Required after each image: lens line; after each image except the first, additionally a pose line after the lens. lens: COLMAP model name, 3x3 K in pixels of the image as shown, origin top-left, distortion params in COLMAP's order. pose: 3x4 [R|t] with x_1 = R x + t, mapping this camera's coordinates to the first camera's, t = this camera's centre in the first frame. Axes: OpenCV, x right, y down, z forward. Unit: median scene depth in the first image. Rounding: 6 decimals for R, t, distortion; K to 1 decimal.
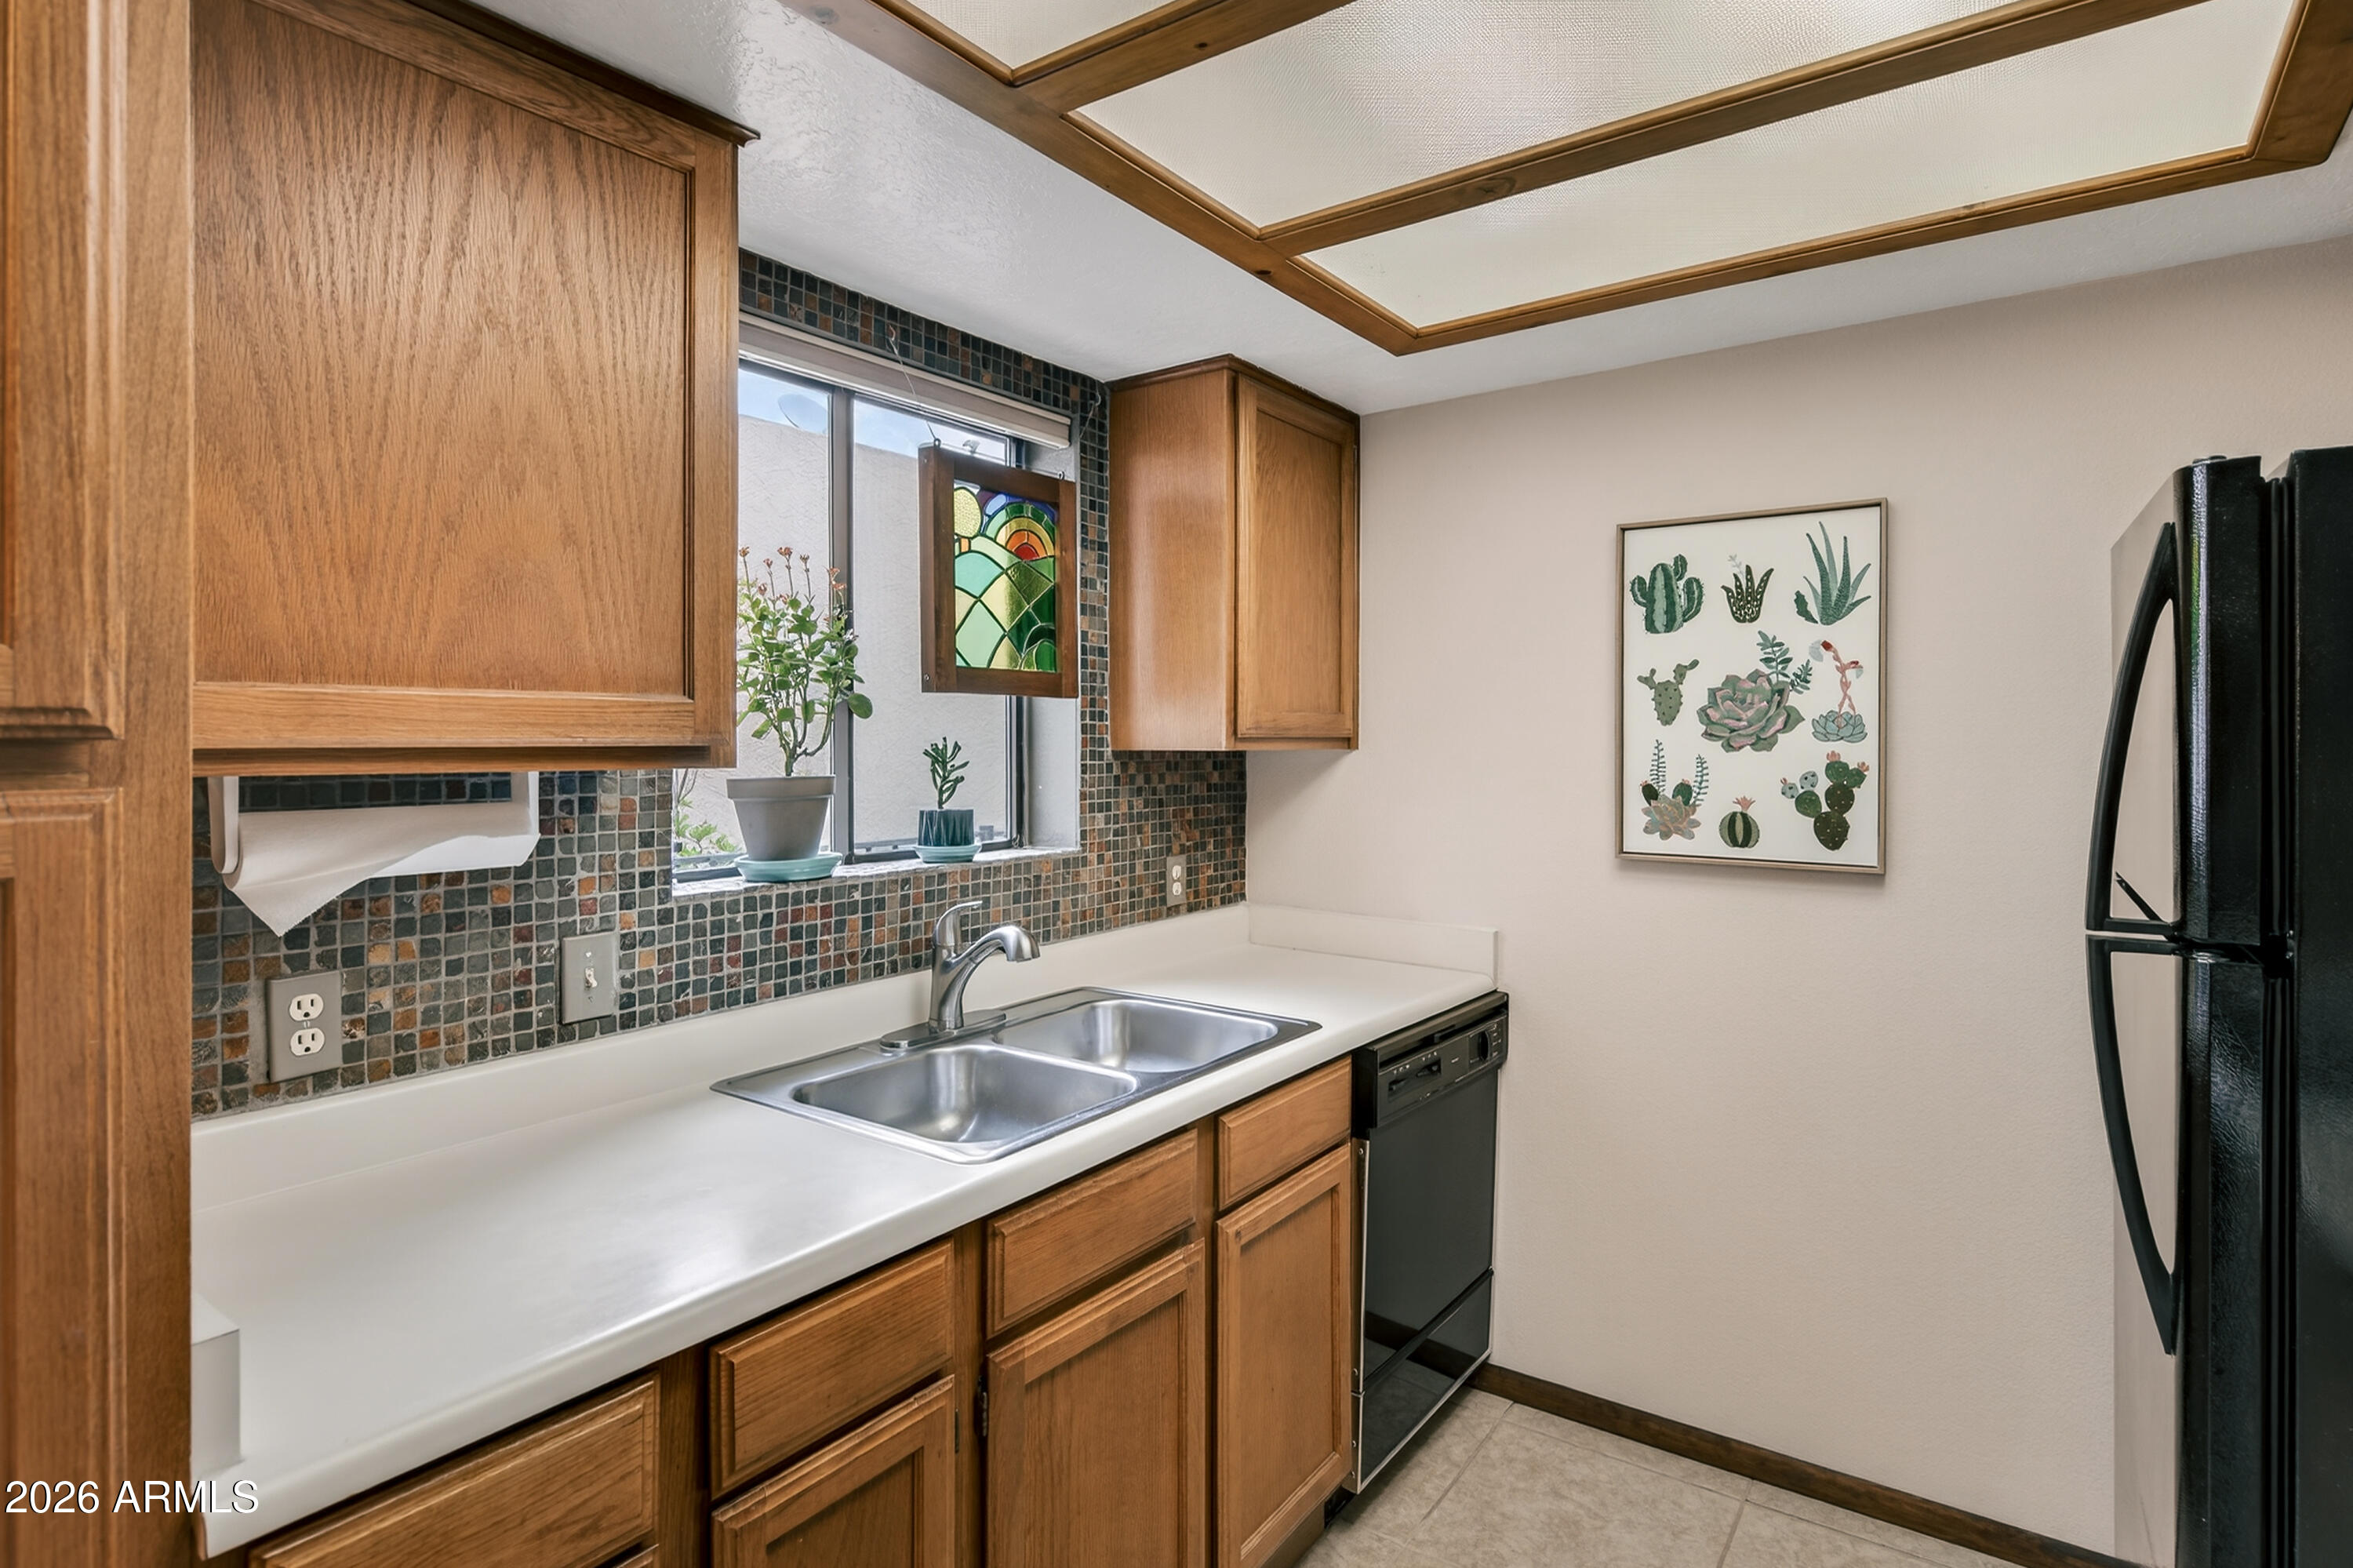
lens RADIAL K [[1194.8, 0, 1202.0], [0, 1194.8, 739.4], [0, 0, 1]] dist [-0.002867, -0.000963]
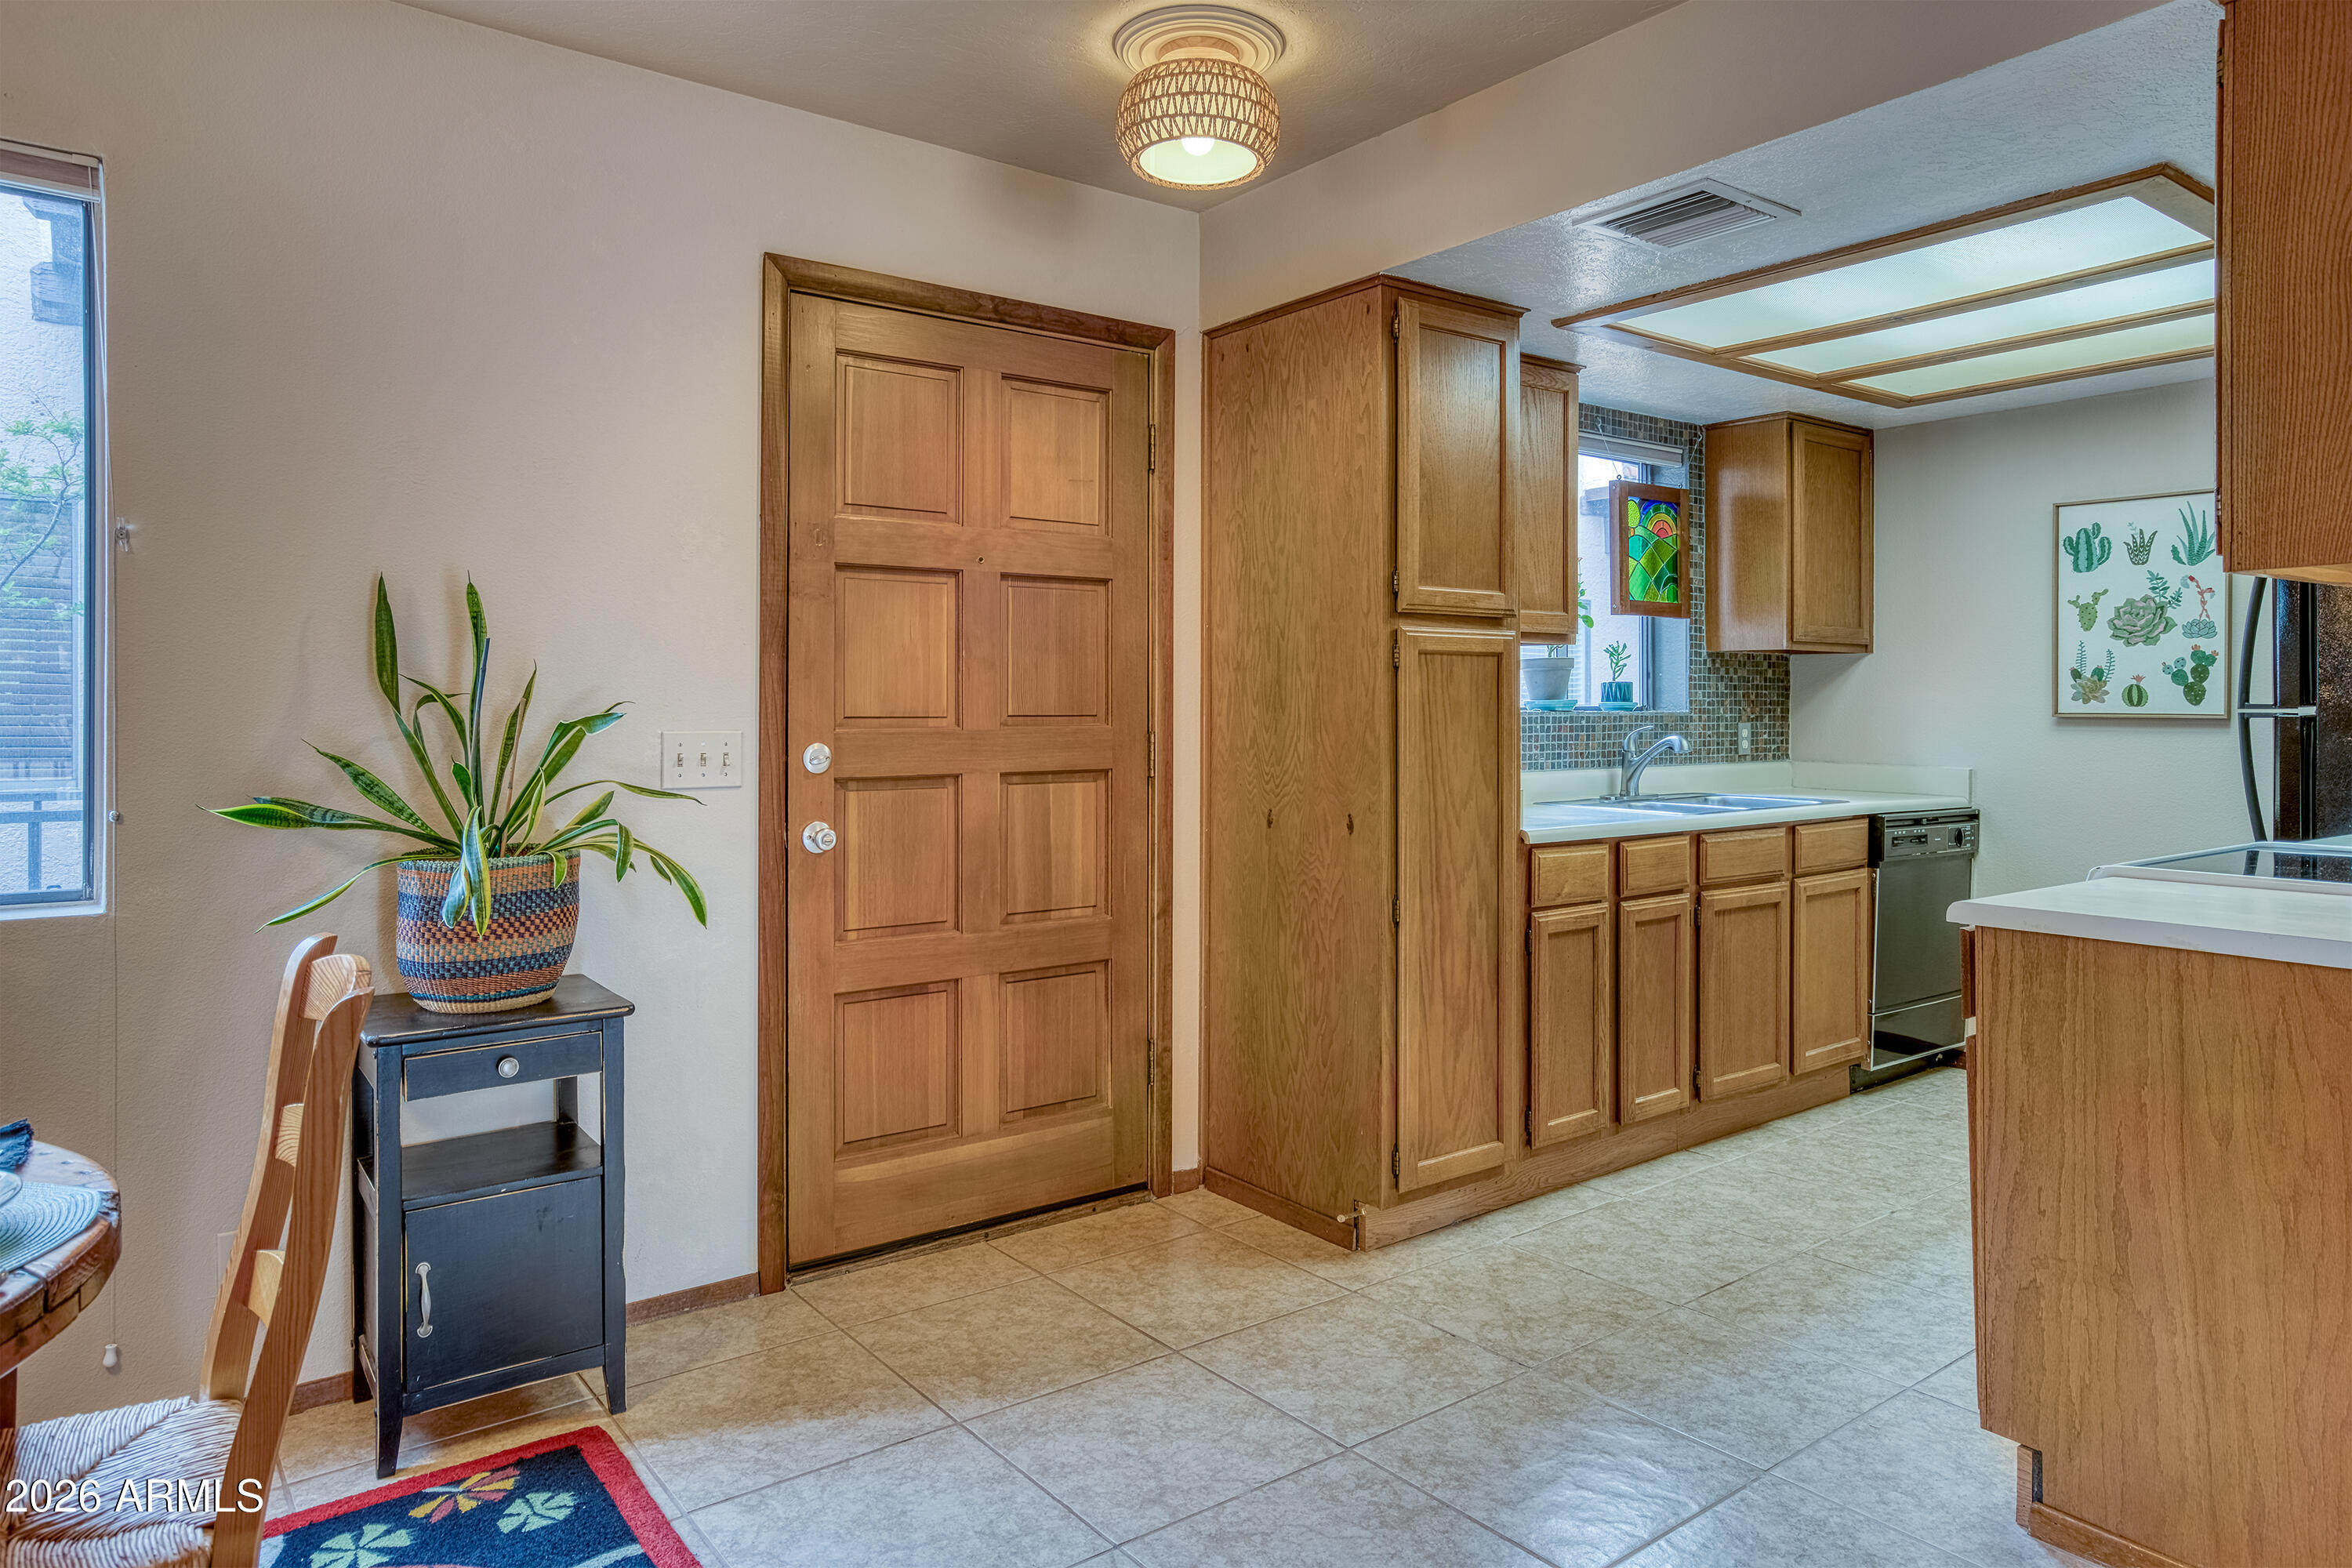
lens RADIAL K [[1465.5, 0, 1185.2], [0, 1465.5, 694.1], [0, 0, 1]] dist [-0.019721, 0.012726]
pose [[0.951960, 0.002110, -0.306215, -0.154617], [-0.003808, 0.999981, -0.004945, 0.086089], [0.306199, 0.005874, 0.951949, -1.199047]]
